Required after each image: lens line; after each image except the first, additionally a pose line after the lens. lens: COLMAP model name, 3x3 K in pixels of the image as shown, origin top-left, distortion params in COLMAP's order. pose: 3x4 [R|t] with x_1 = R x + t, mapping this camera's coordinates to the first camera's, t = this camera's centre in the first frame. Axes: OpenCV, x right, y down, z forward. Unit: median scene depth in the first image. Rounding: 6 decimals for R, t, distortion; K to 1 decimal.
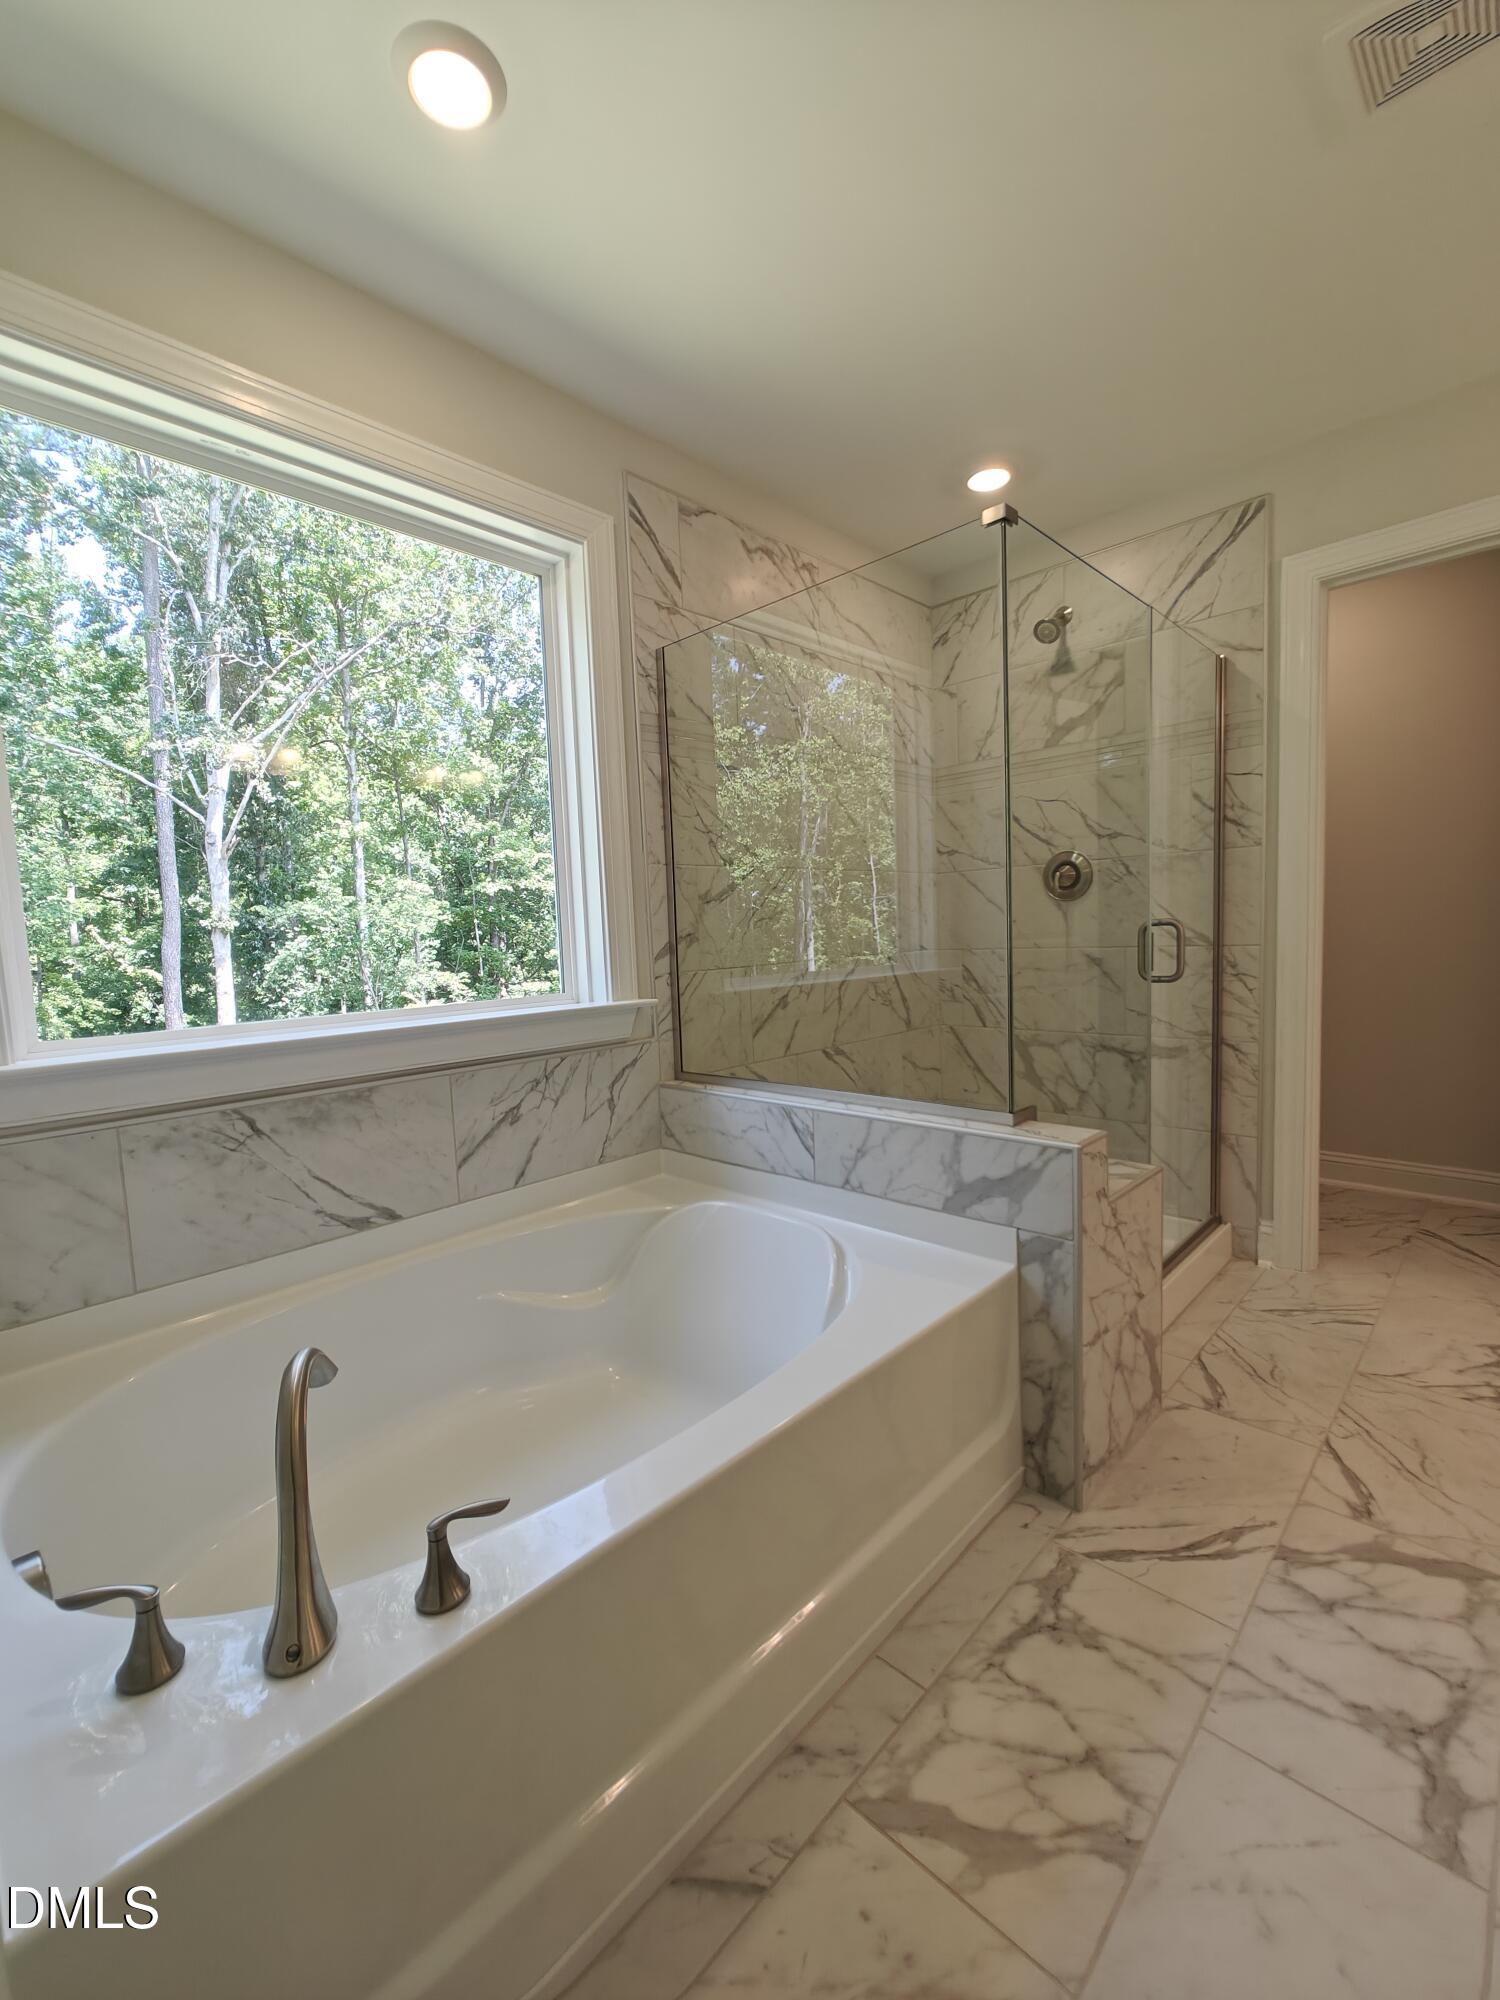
lens RADIAL K [[838.6, 0, 779.0], [0, 838.6, 990.6], [0, 0, 1]] dist [-0.003462, 0.000751]
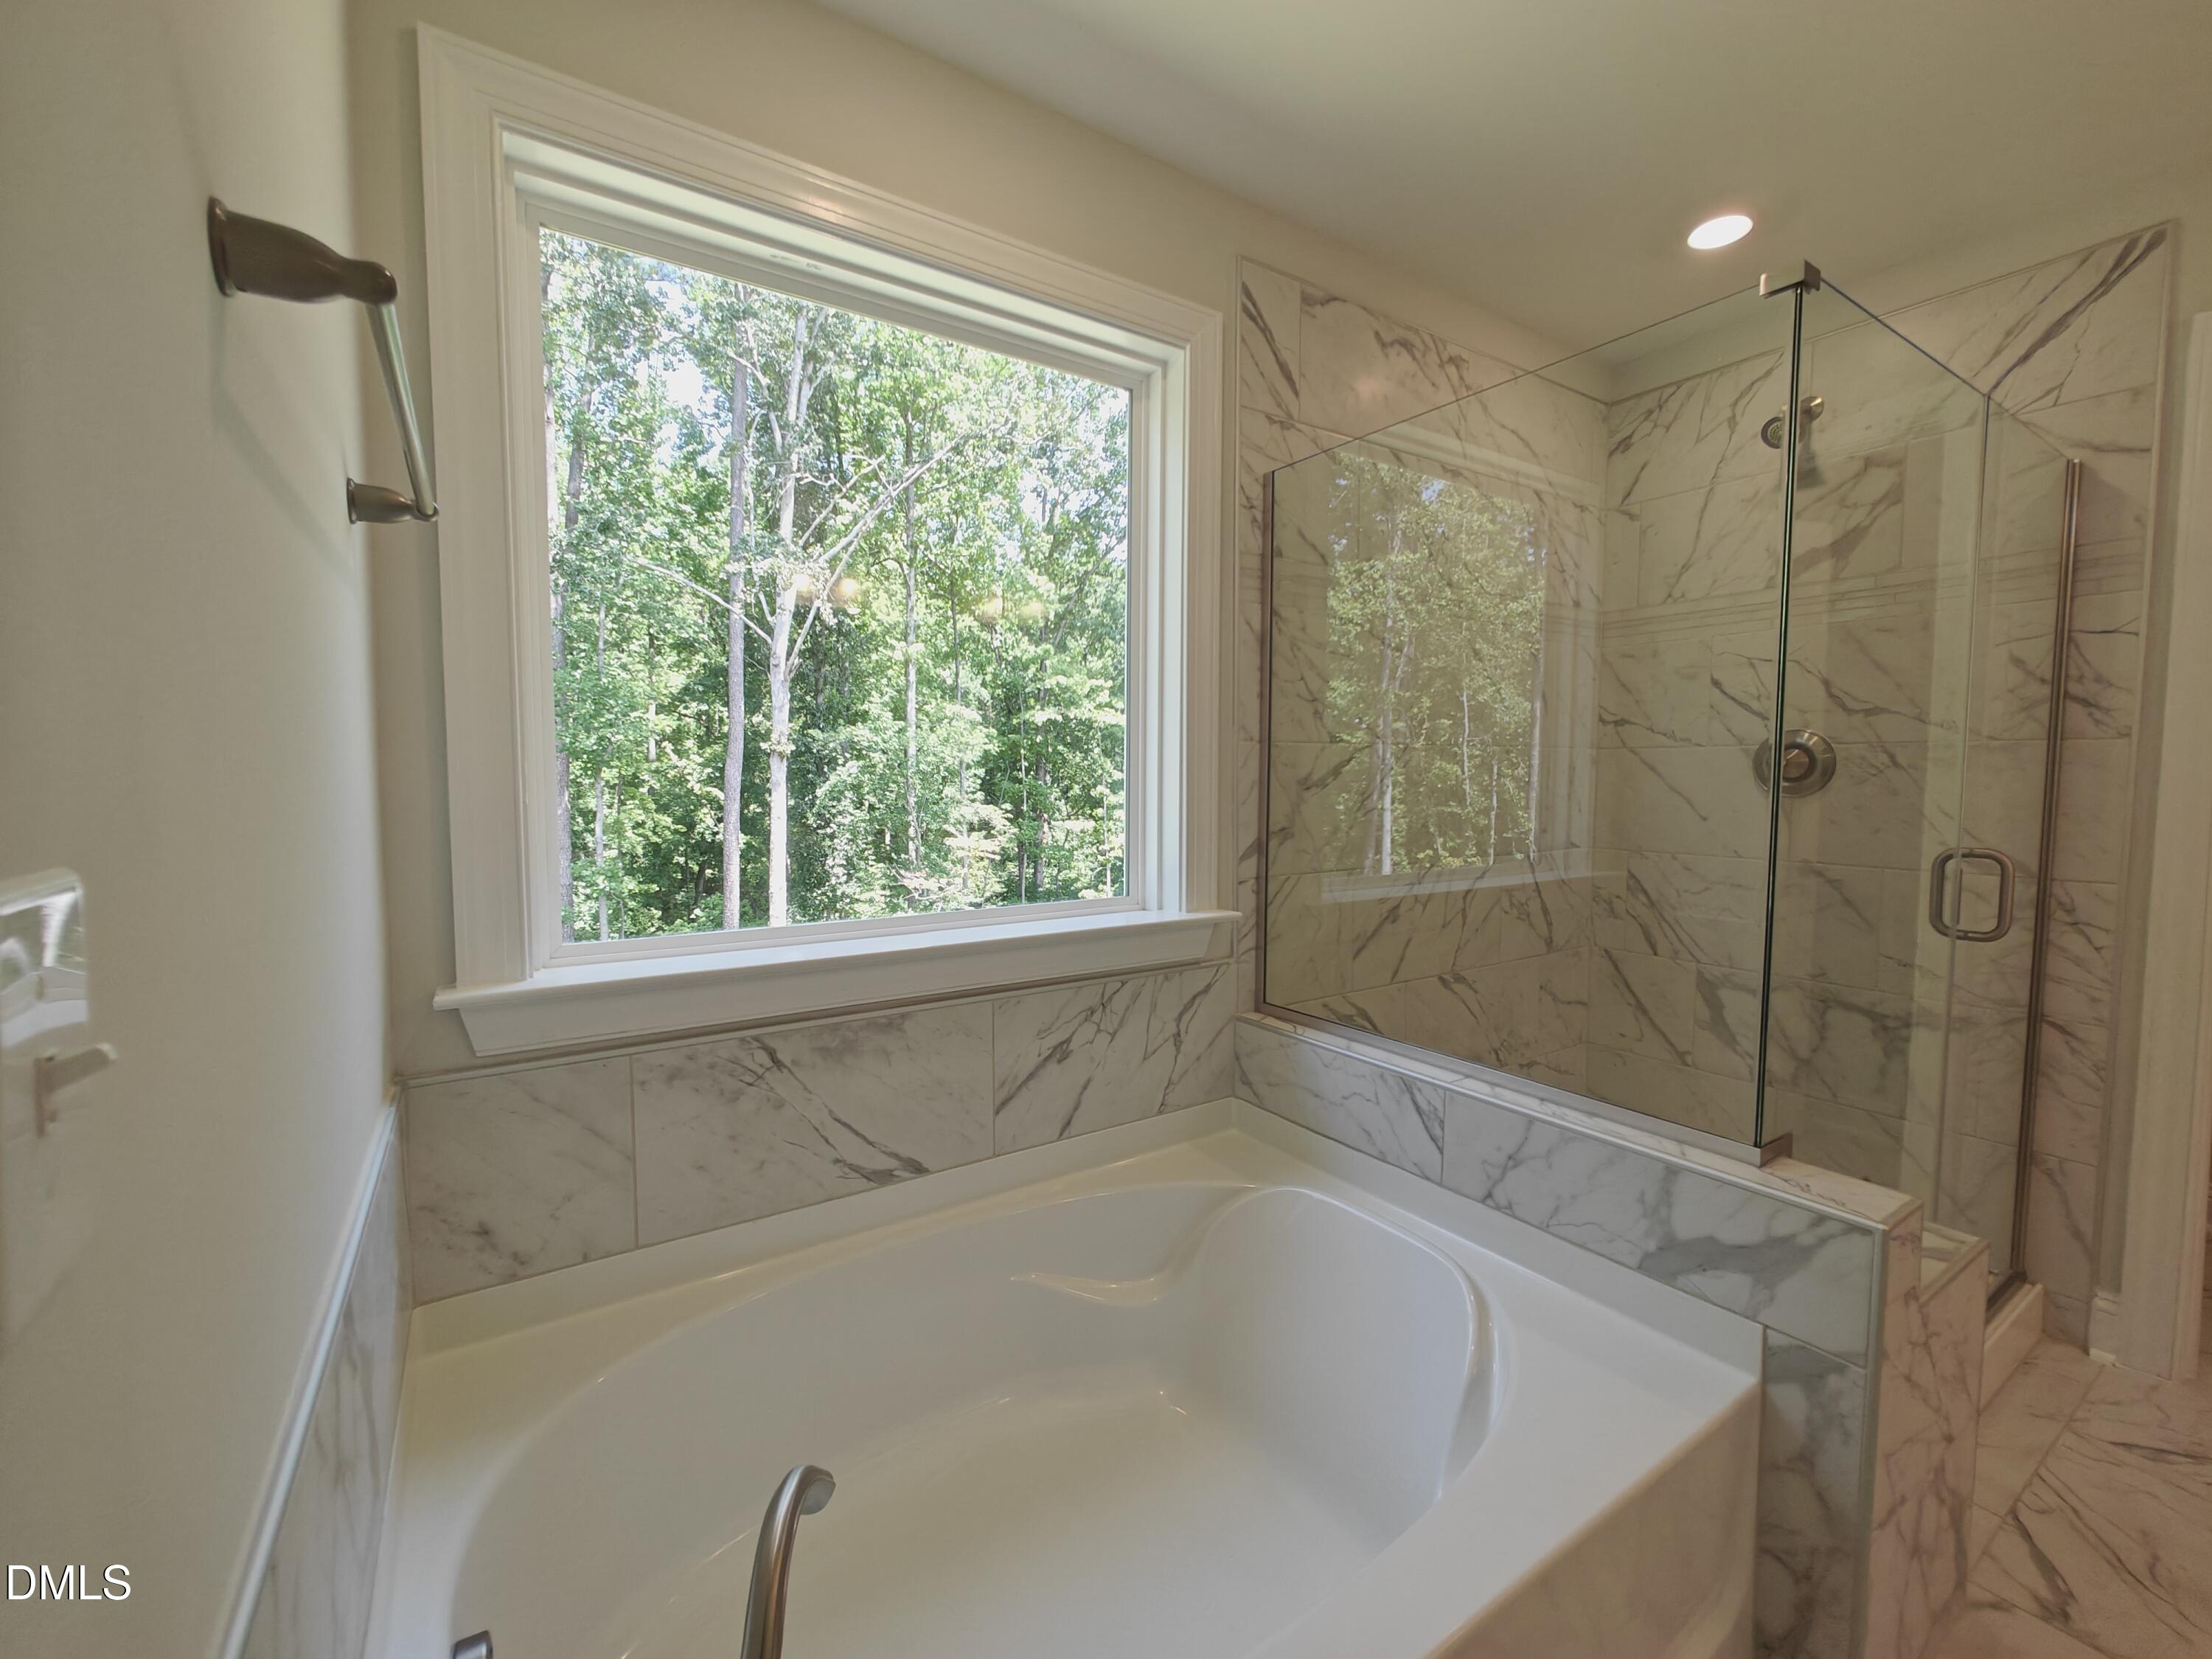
lens RADIAL K [[927.5, 0, 1130.0], [0, 927.5, 827.6], [0, 0, 1]] dist [-0.003462, 0.000751]
pose [[0.972864, 0.062219, -0.222857, -0.041949], [-0.062872, 0.998013, 0.004170, -0.050760], [0.222673, 0.009955, 0.974842, 0.084252]]
